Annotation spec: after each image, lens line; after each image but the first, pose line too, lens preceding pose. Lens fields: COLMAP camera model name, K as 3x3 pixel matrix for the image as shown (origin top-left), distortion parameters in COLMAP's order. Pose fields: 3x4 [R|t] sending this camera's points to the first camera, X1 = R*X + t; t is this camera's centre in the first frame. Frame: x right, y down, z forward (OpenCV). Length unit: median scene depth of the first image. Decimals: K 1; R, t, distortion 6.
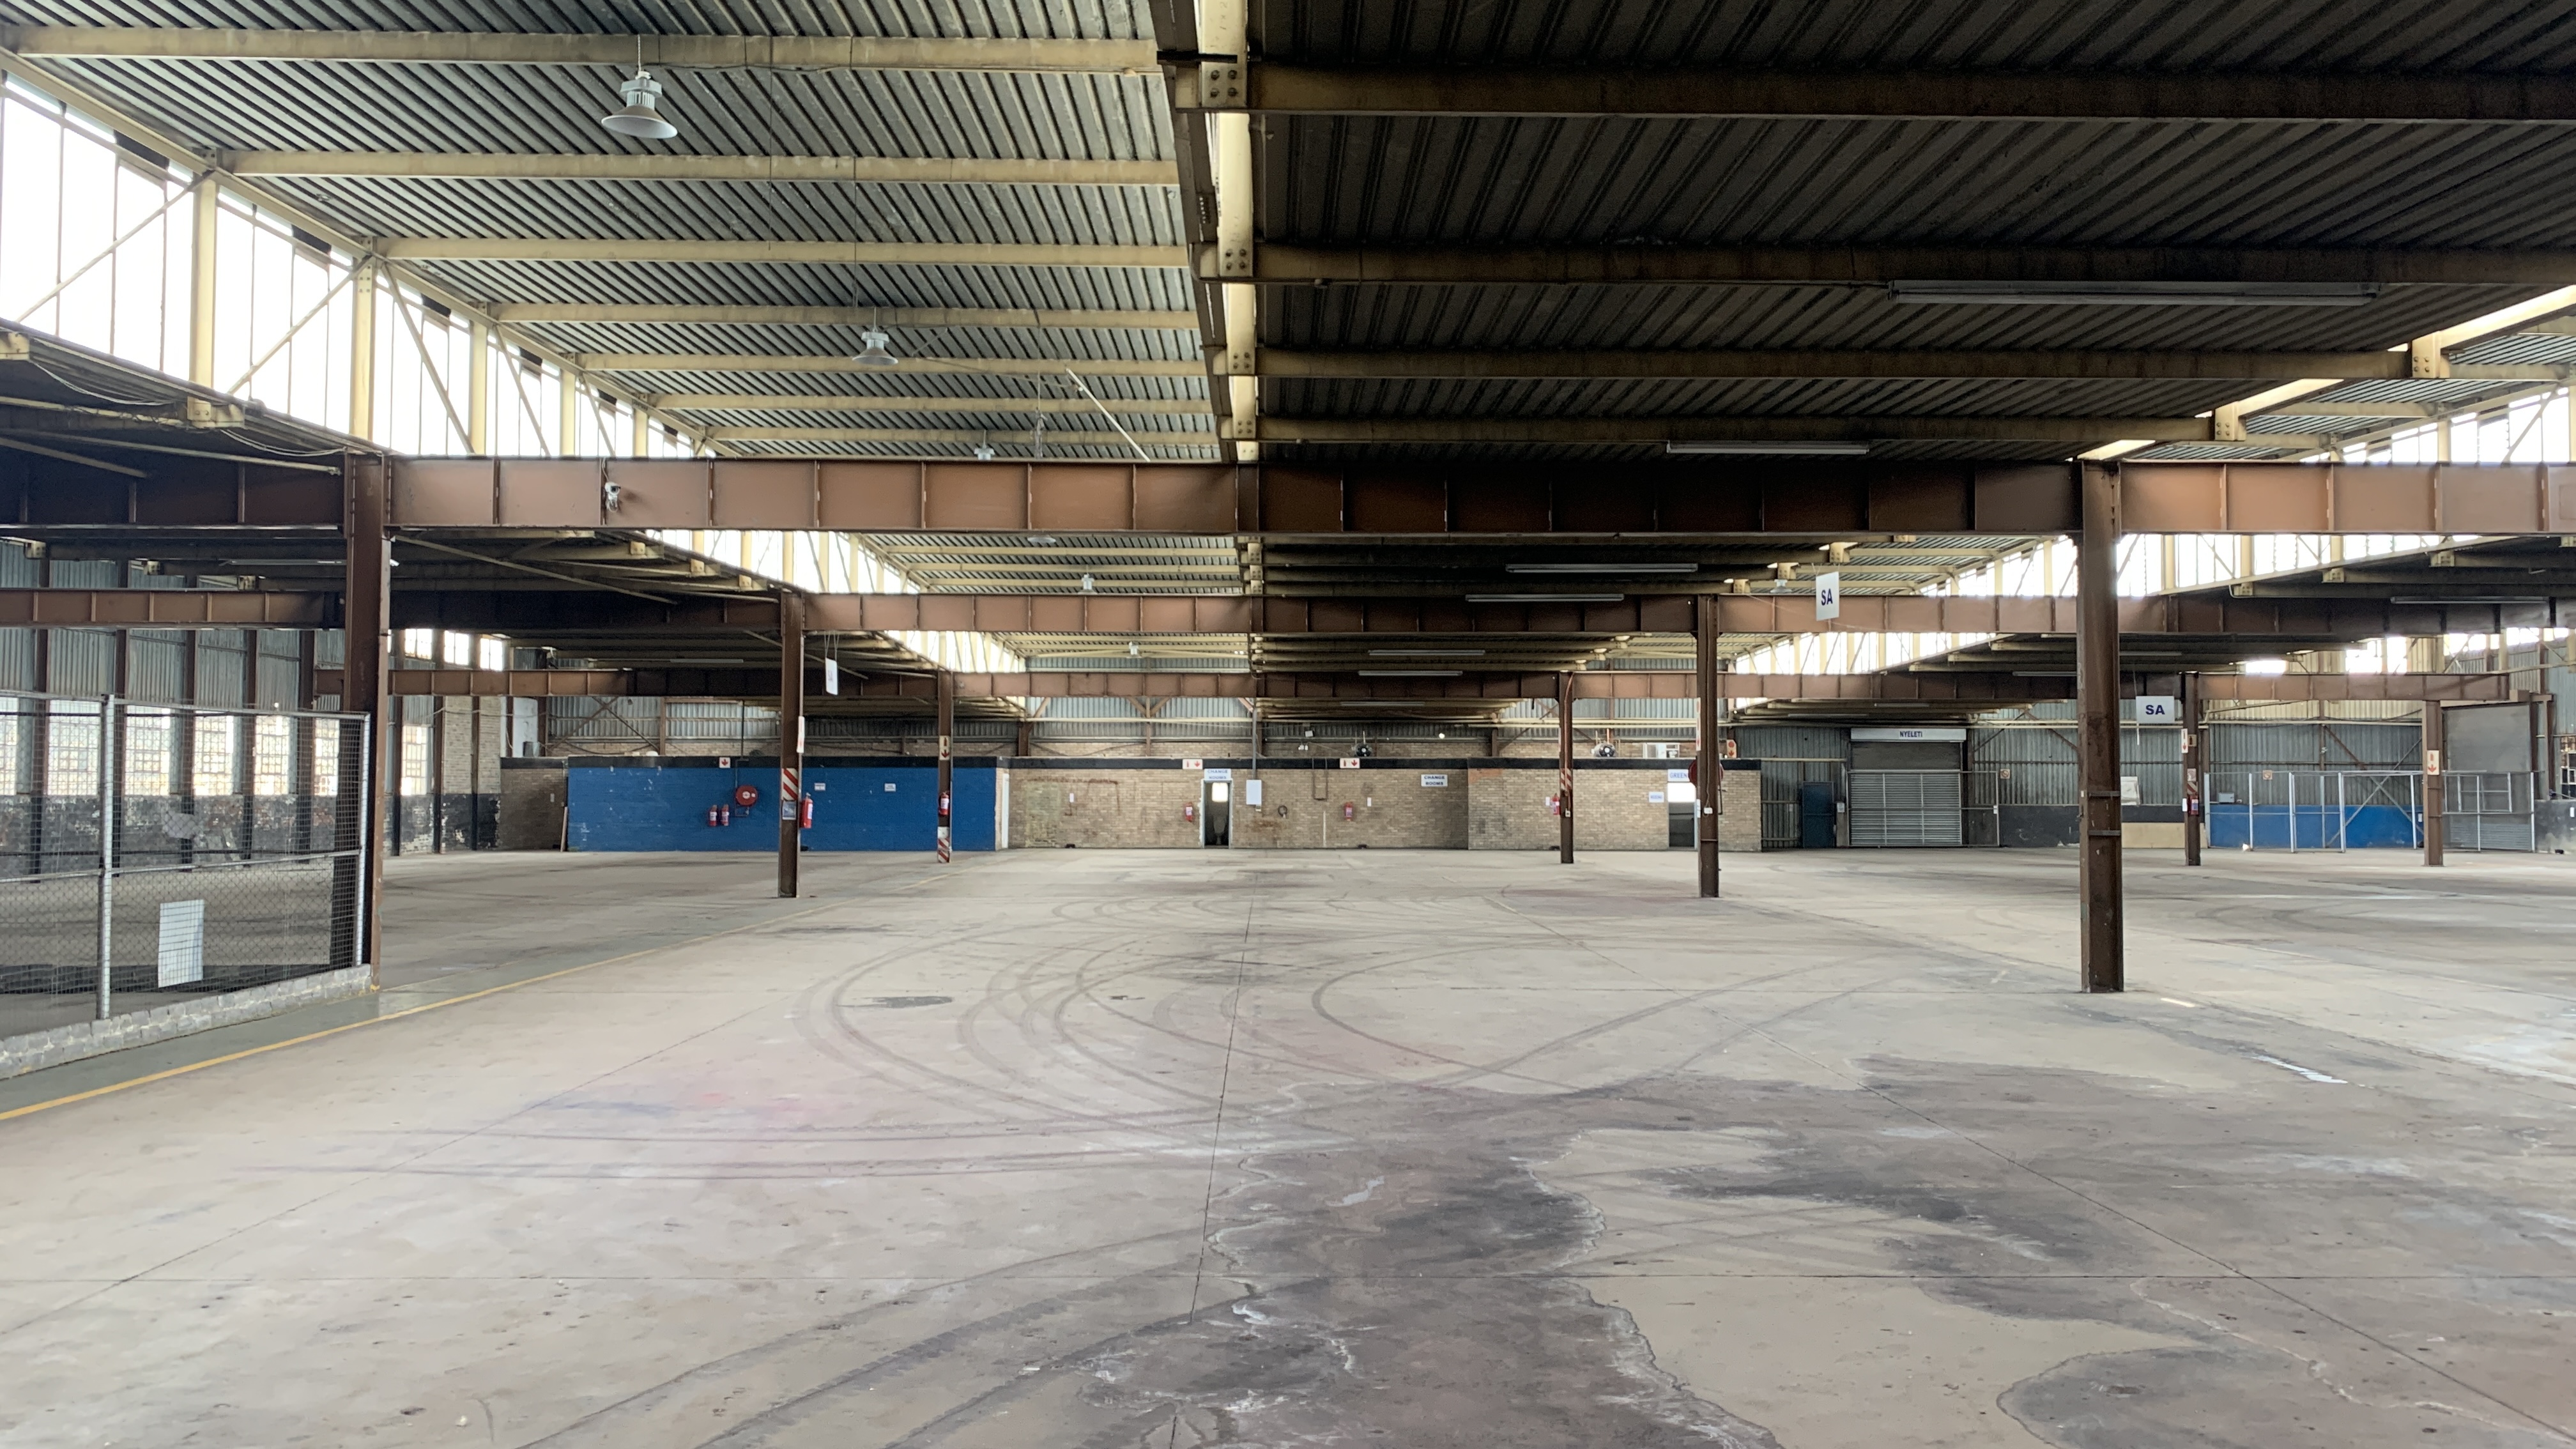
lens RADIAL K [[1930.8, 0, 1294.9], [0, 1930.8, 716.9], [0, 0, 1]] dist [0.069246, -0.087197]
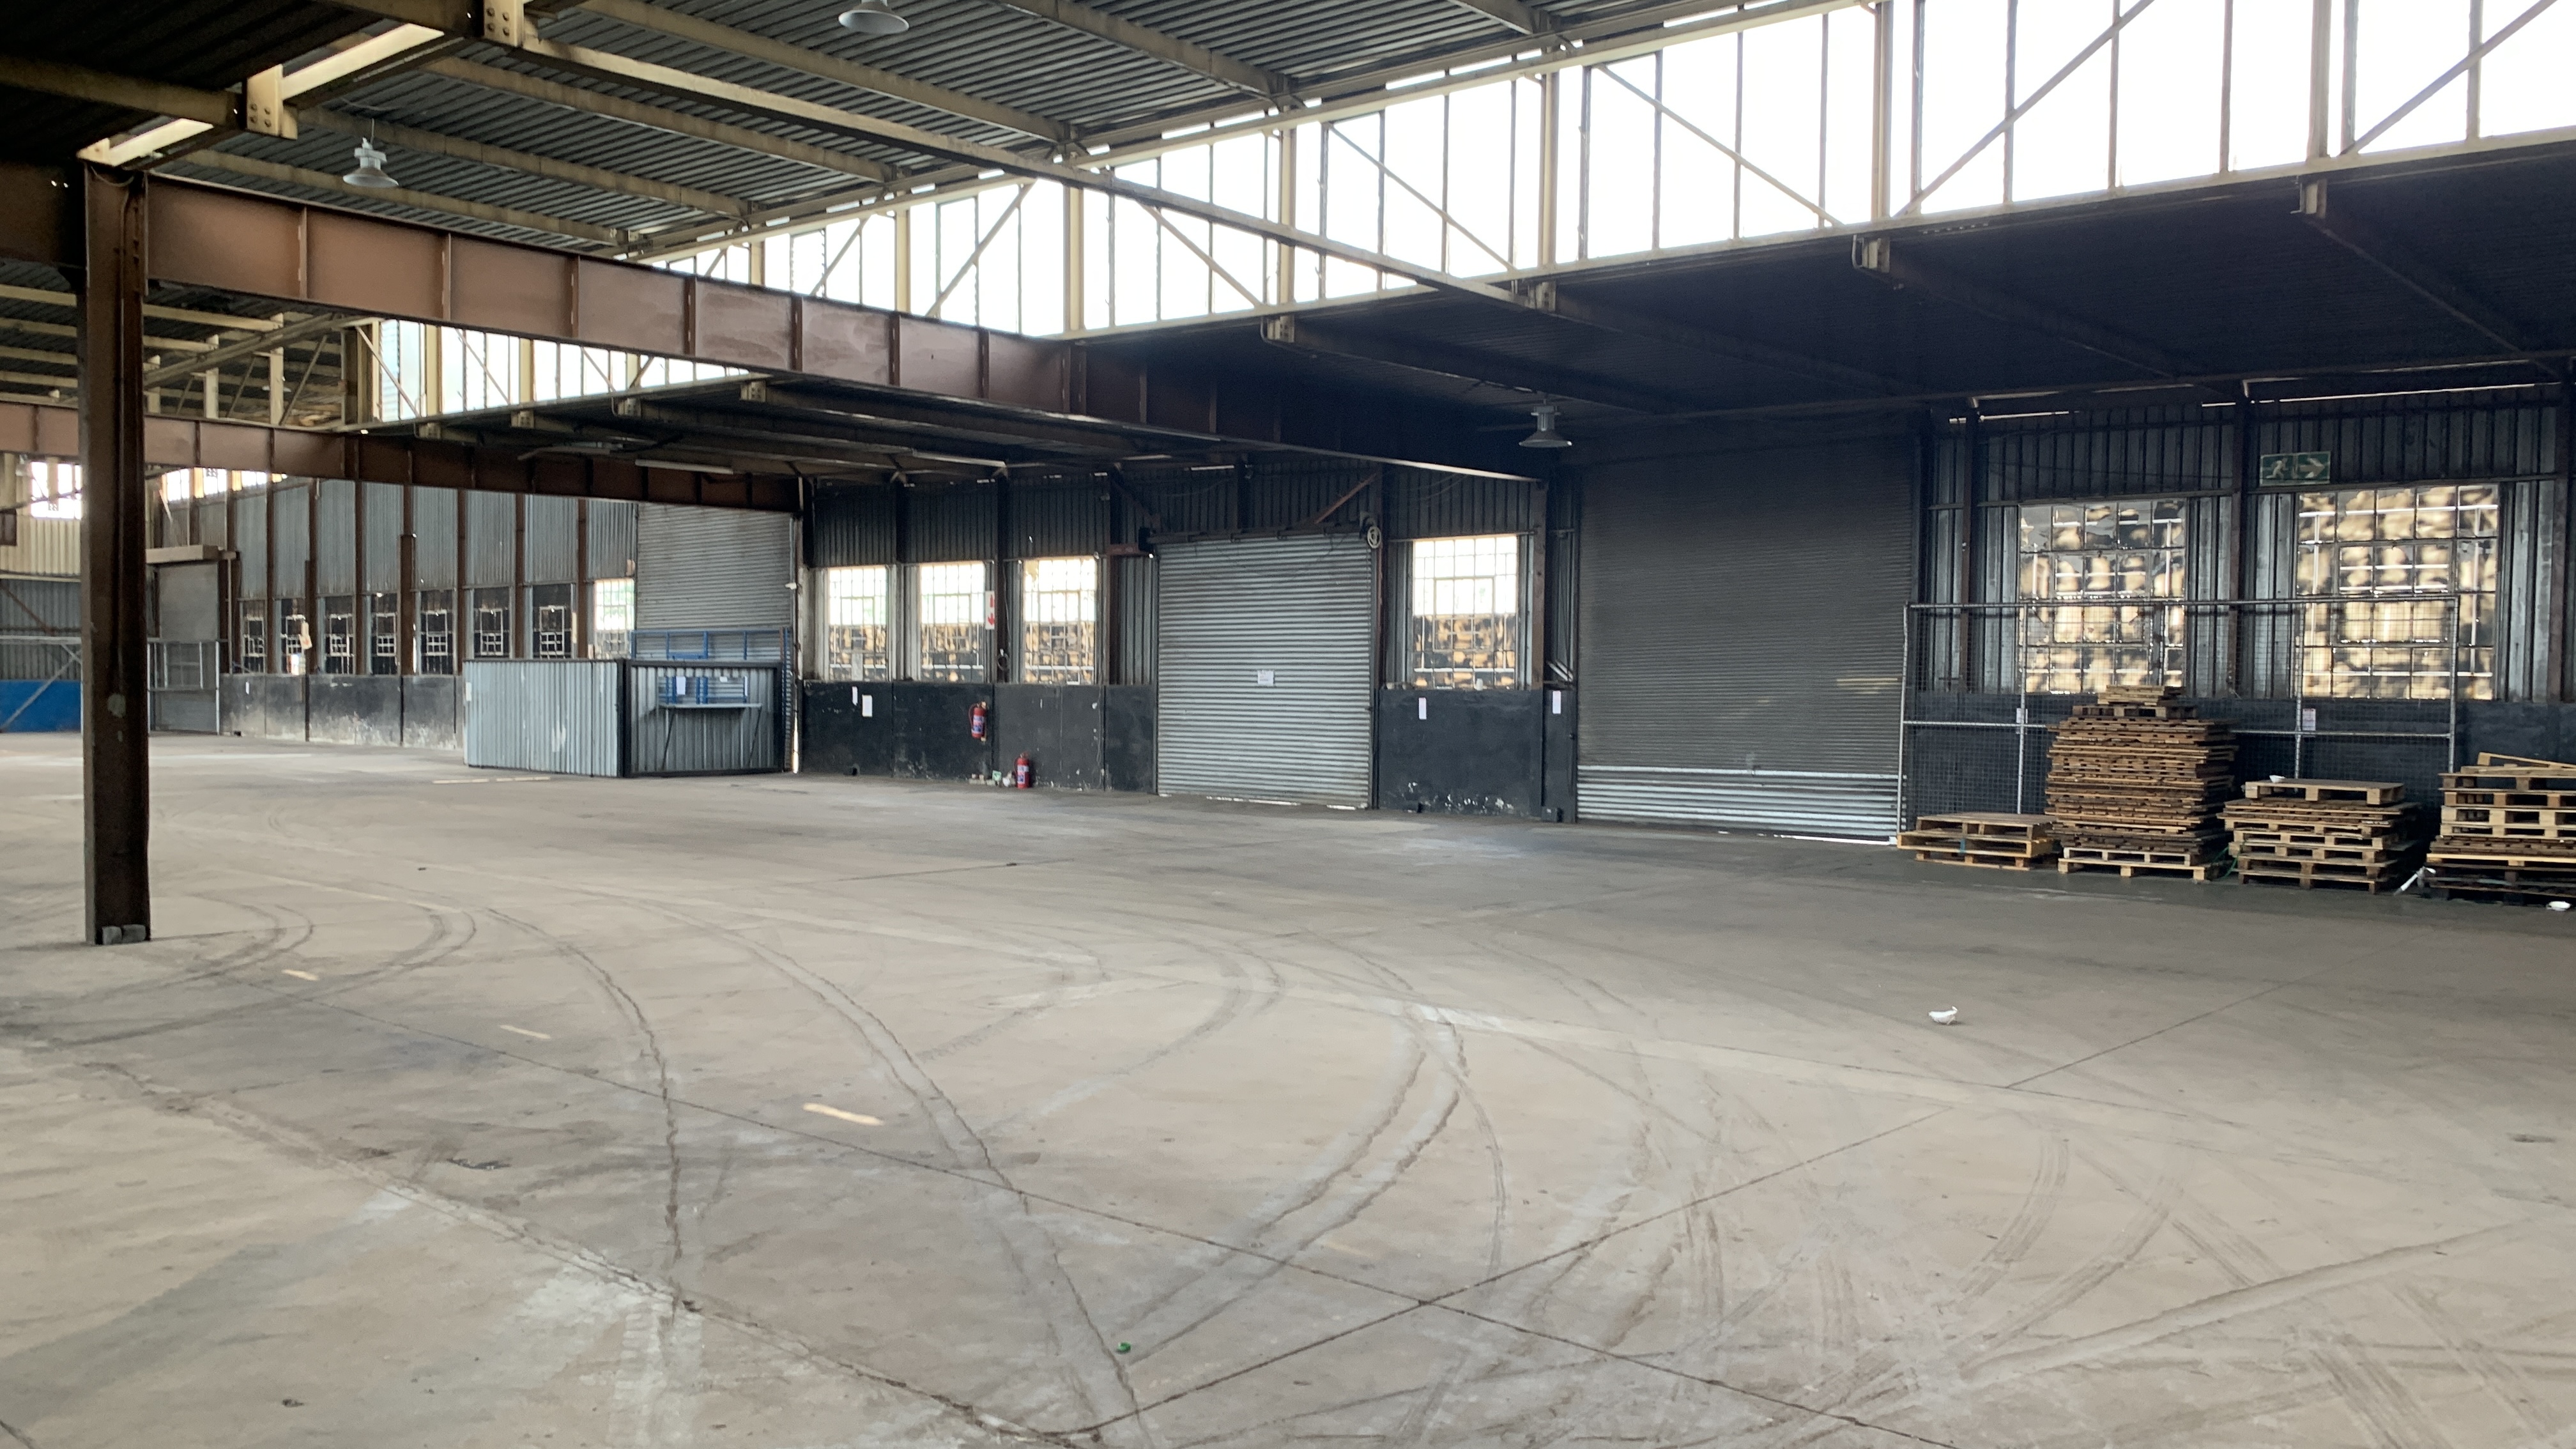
lens RADIAL K [[1960.7, 0, 1288.0], [0, 1960.7, 724.5], [0, 0, 1]] dist [0.038590, -0.046412]
pose [[0.677342, -0.013321, 0.735548, 0.541586], [-0.034779, 0.998138, 0.050103, 0.007985], [-0.734846, -0.059518, 0.675618, 0.115971]]
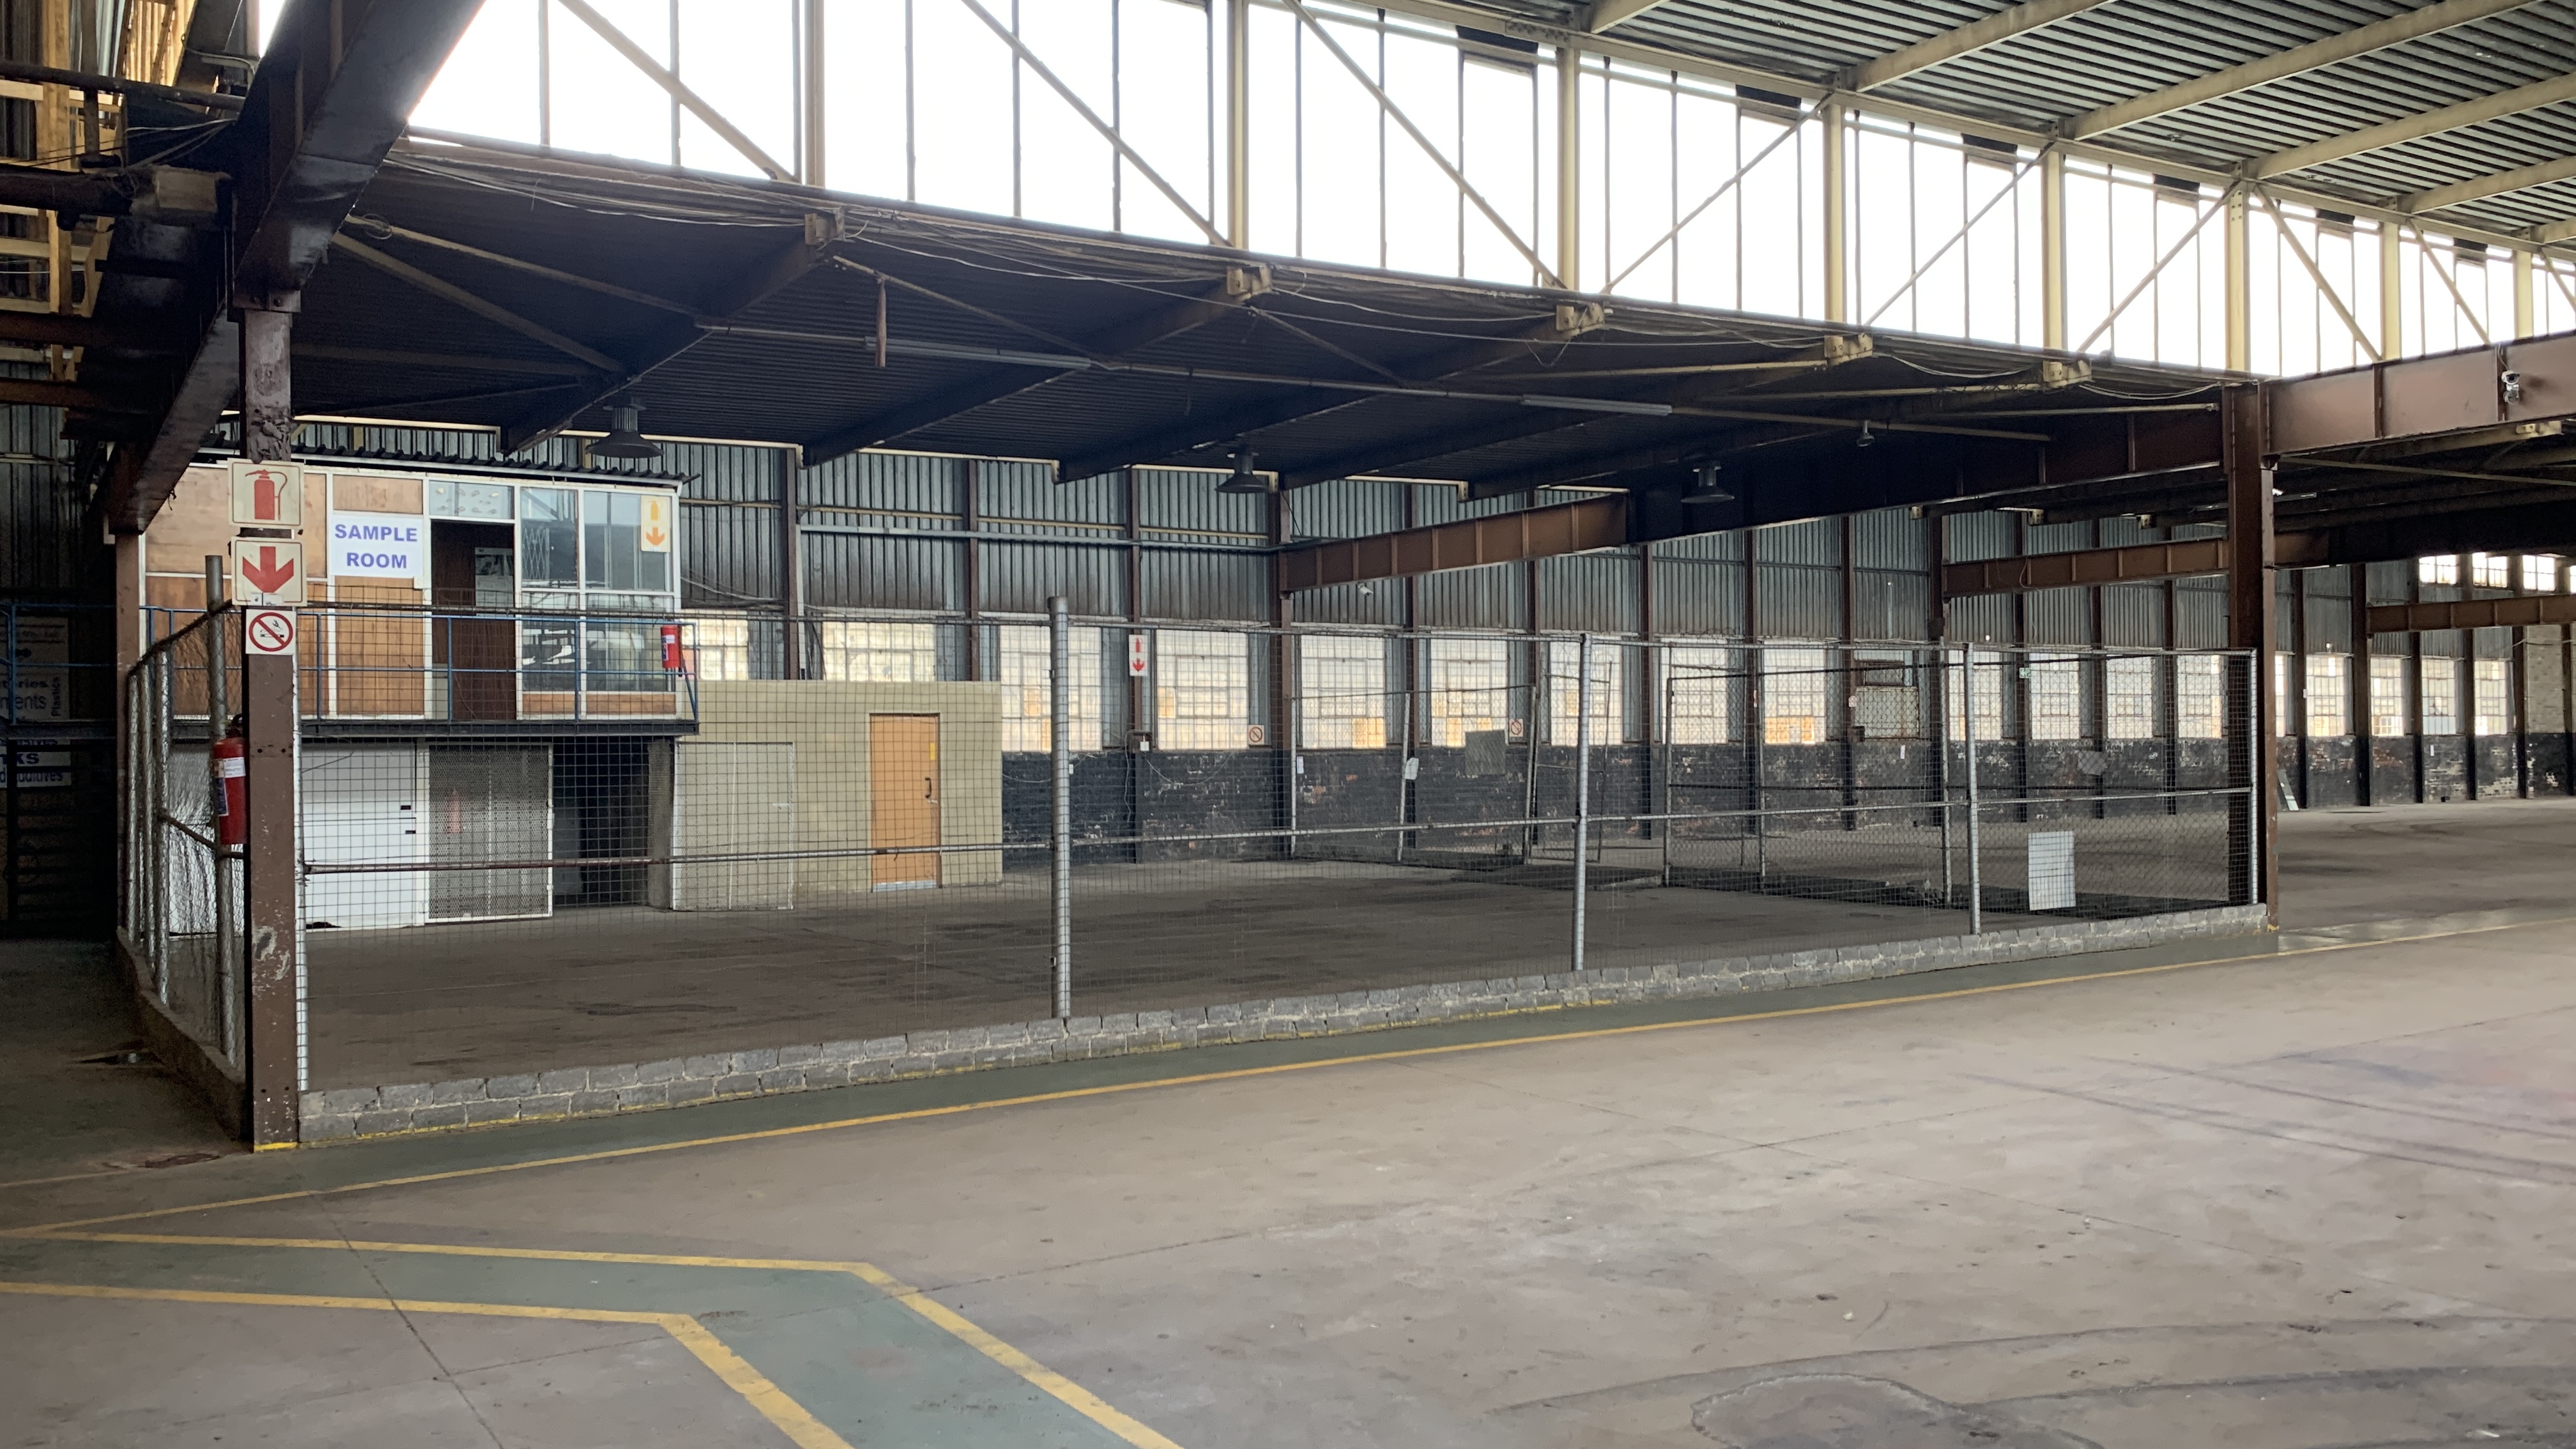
lens RADIAL K [[1954.7, 0, 1288.0], [0, 1954.7, 724.5], [0, 0, 1]] dist [0.005988, 0.003304]
pose [[0.534016, -0.017169, -0.845300, 0.048843], [0.044650, 0.998971, 0.007917, 0.003405], [0.844294, -0.041971, 0.534234, 0.031238]]
